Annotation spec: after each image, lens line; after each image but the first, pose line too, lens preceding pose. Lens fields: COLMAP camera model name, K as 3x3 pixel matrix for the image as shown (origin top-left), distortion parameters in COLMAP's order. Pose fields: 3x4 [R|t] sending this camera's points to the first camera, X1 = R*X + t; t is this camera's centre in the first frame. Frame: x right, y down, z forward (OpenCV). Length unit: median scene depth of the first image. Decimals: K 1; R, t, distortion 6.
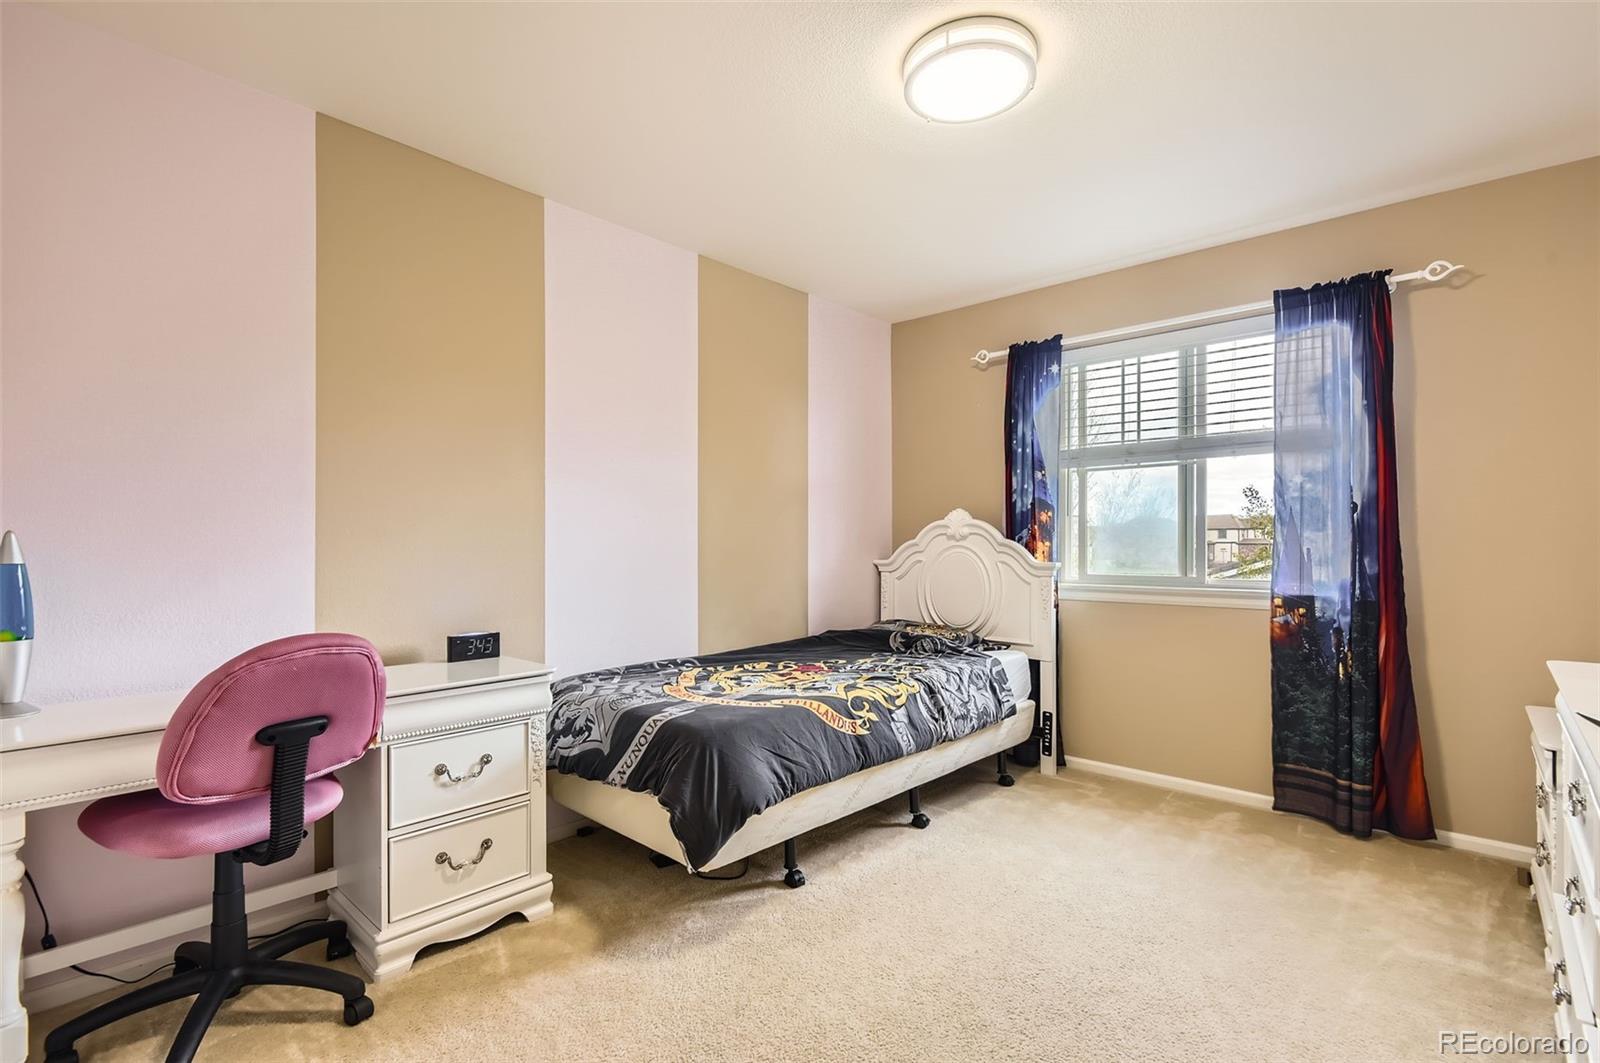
lens RADIAL K [[740.8, 0, 803.2], [0, 740.8, 536.0], [0, 0, 1]] dist [0.000644, -0.000406]
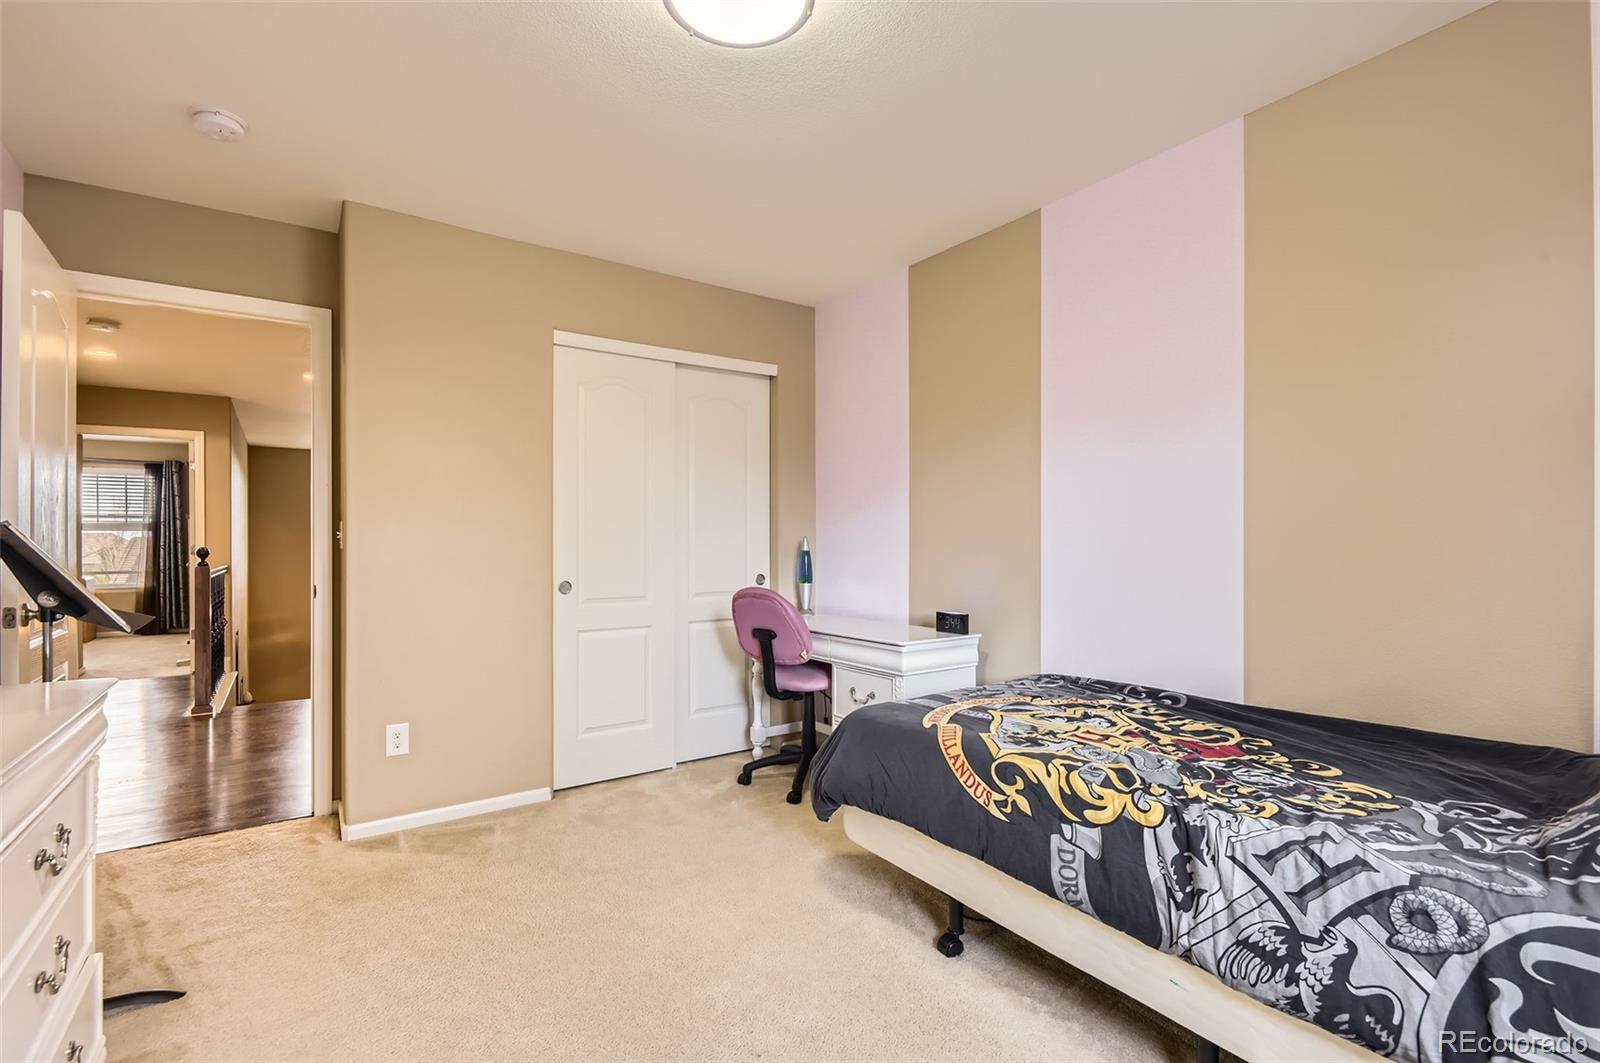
lens RADIAL K [[740.8, 0, 803.2], [0, 740.8, 536.0], [0, 0, 1]] dist [0.000644, -0.000406]
pose [[-0.216548, -0.008795, -0.976232, 0.778192], [0.002442, 0.999951, -0.009550, 0.012421], [0.976269, -0.004452, -0.216516, 0.951611]]
